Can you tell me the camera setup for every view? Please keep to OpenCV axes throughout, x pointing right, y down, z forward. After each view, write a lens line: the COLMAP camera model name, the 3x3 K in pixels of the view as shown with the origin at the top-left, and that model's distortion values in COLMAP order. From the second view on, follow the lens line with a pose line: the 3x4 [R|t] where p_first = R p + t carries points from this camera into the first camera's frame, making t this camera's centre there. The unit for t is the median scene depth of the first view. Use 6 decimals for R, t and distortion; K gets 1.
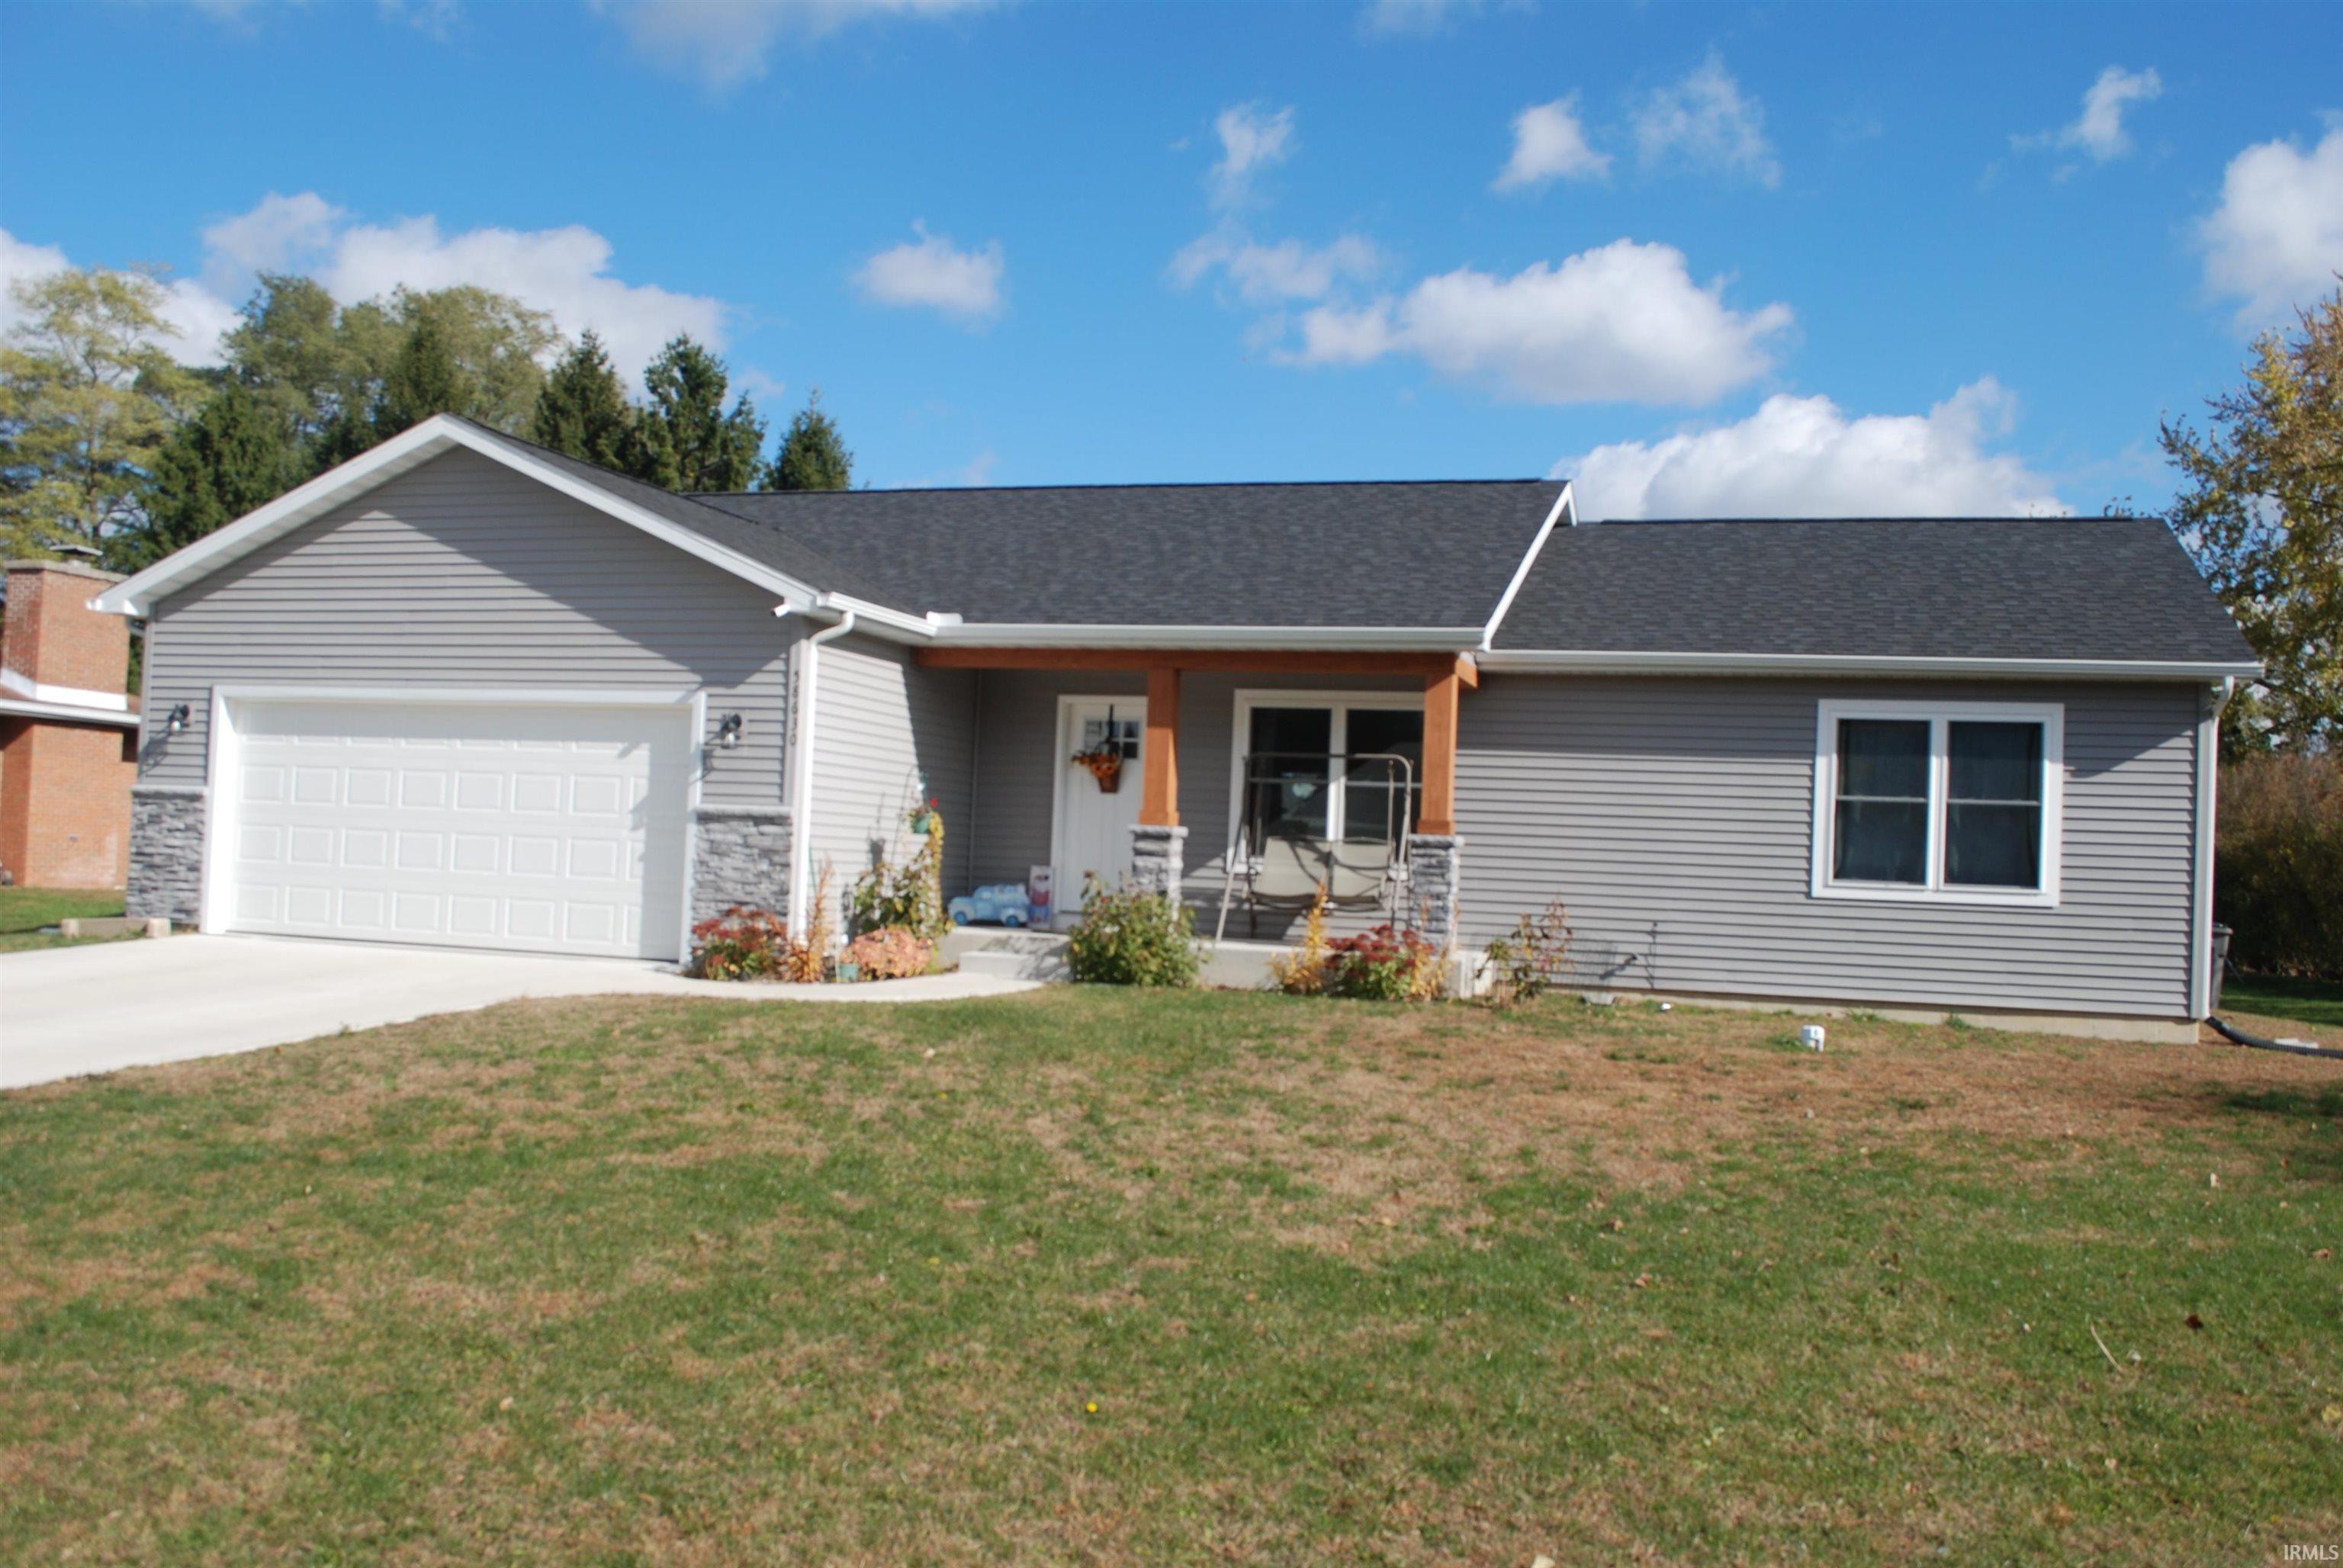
lens RADIAL K [[2184.3, 0, 1175.7], [0, 2184.3, 803.0], [0, 0, 1]] dist [-0.107272, 0.000000]
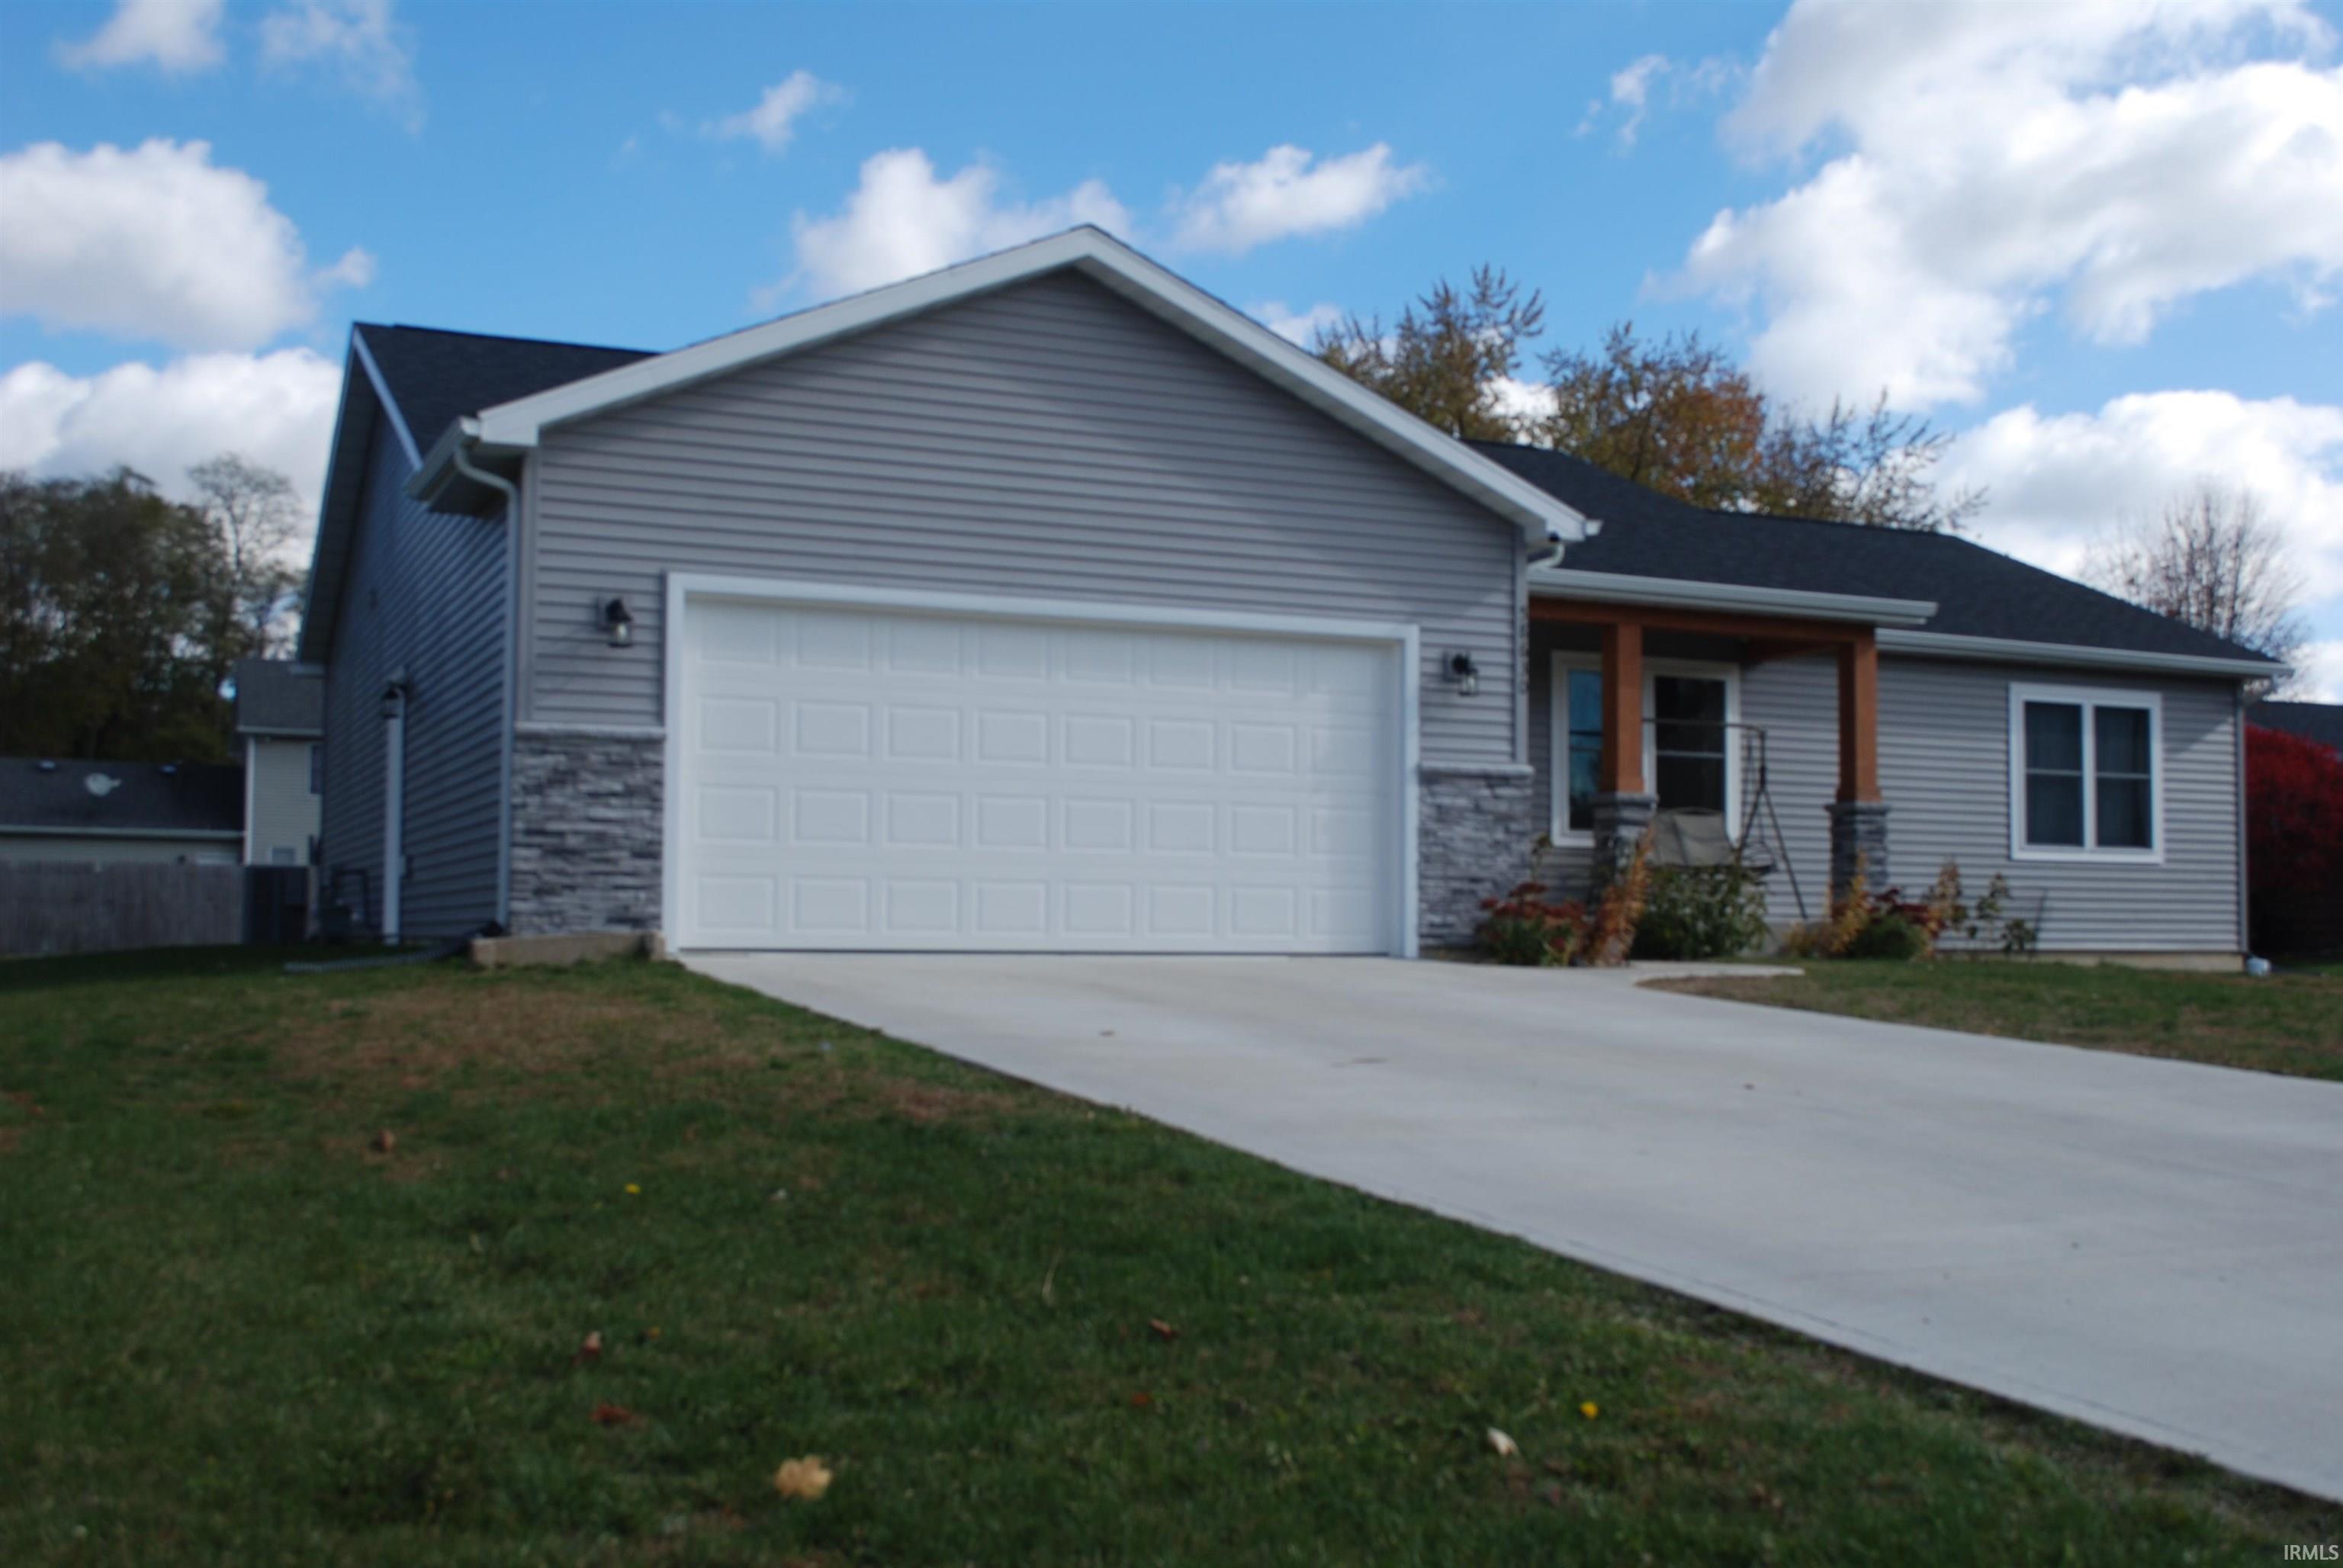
lens RADIAL K [[2334.1, 0, 1169.8], [0, 2334.1, 774.6], [0, 0, 1]] dist [-0.007481, 0.000000]
pose [[0.752217, 0.010359, 0.658834, -0.832053], [0.001138, 0.999855, -0.017020, 0.019586], [-0.658915, 0.013552, 0.752095, 0.379335]]
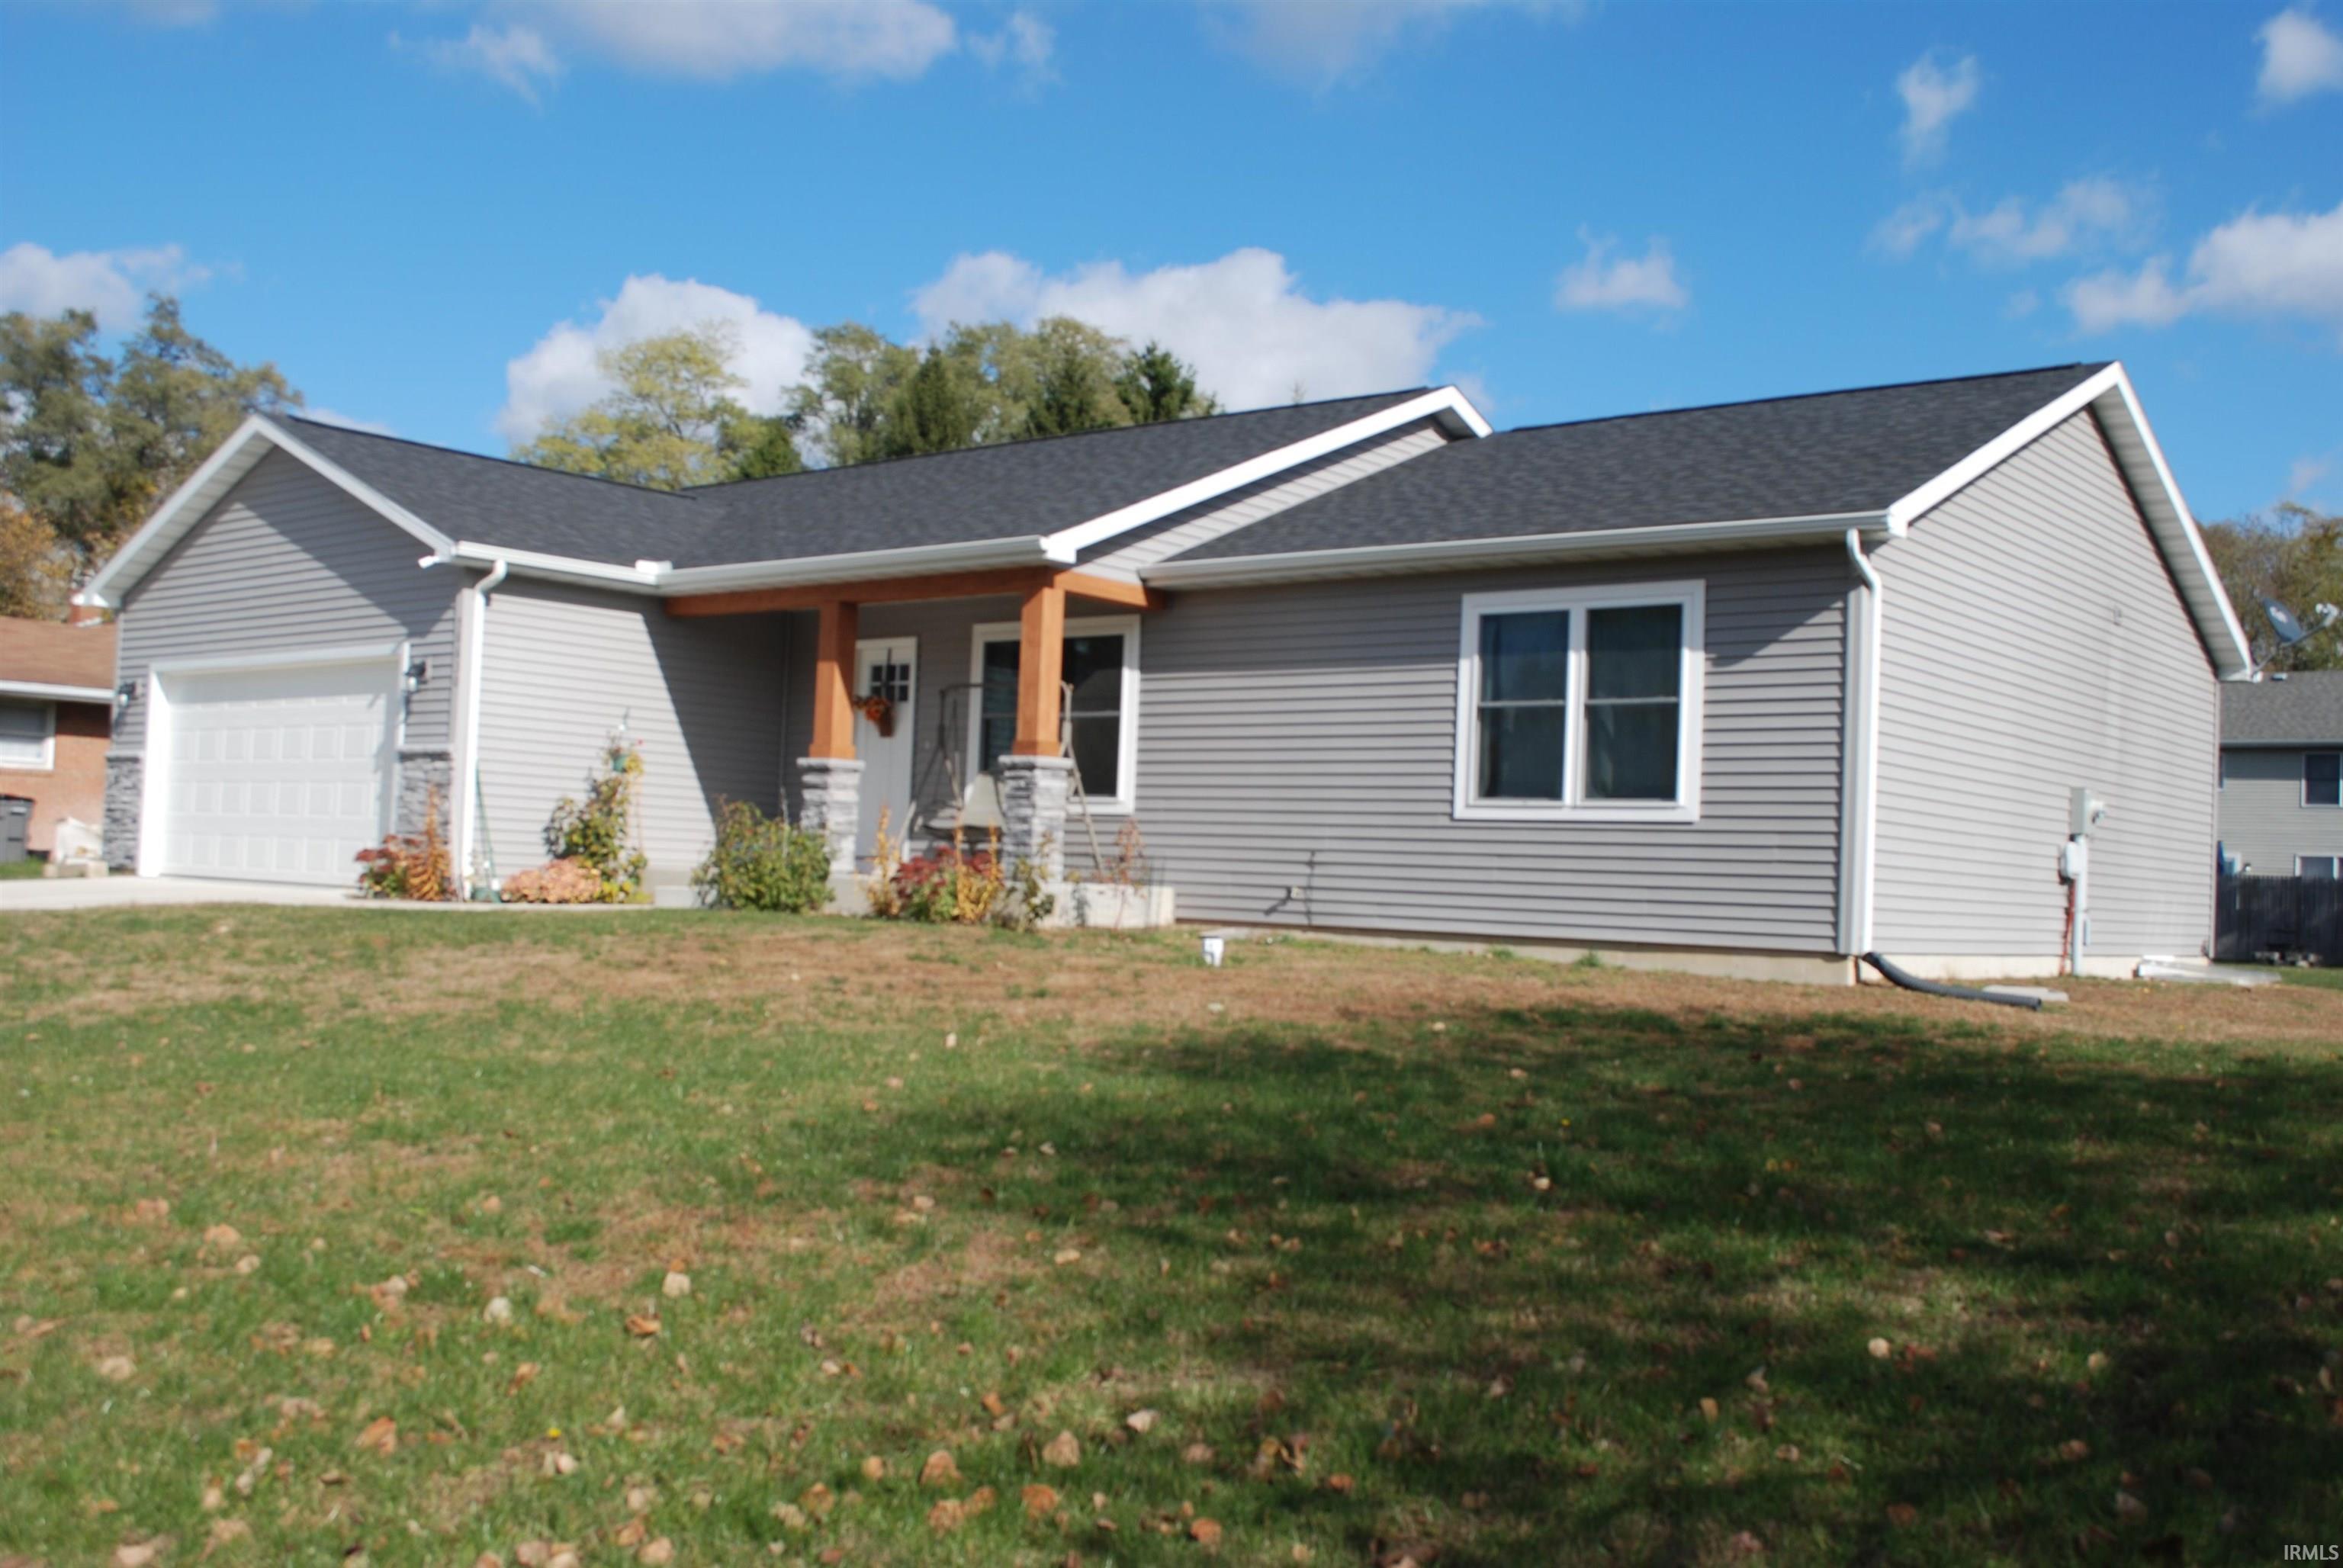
lens RADIAL K [[2304.4, 0, 1175.8], [0, 2304.4, 773.9], [0, 0, 1]] dist [-0.111670, 0.000000]
pose [[0.922140, -0.024755, -0.386063, 0.553192], [0.011123, 0.999235, -0.037505, 0.059398], [0.386696, 0.030290, 0.921710, 0.093184]]
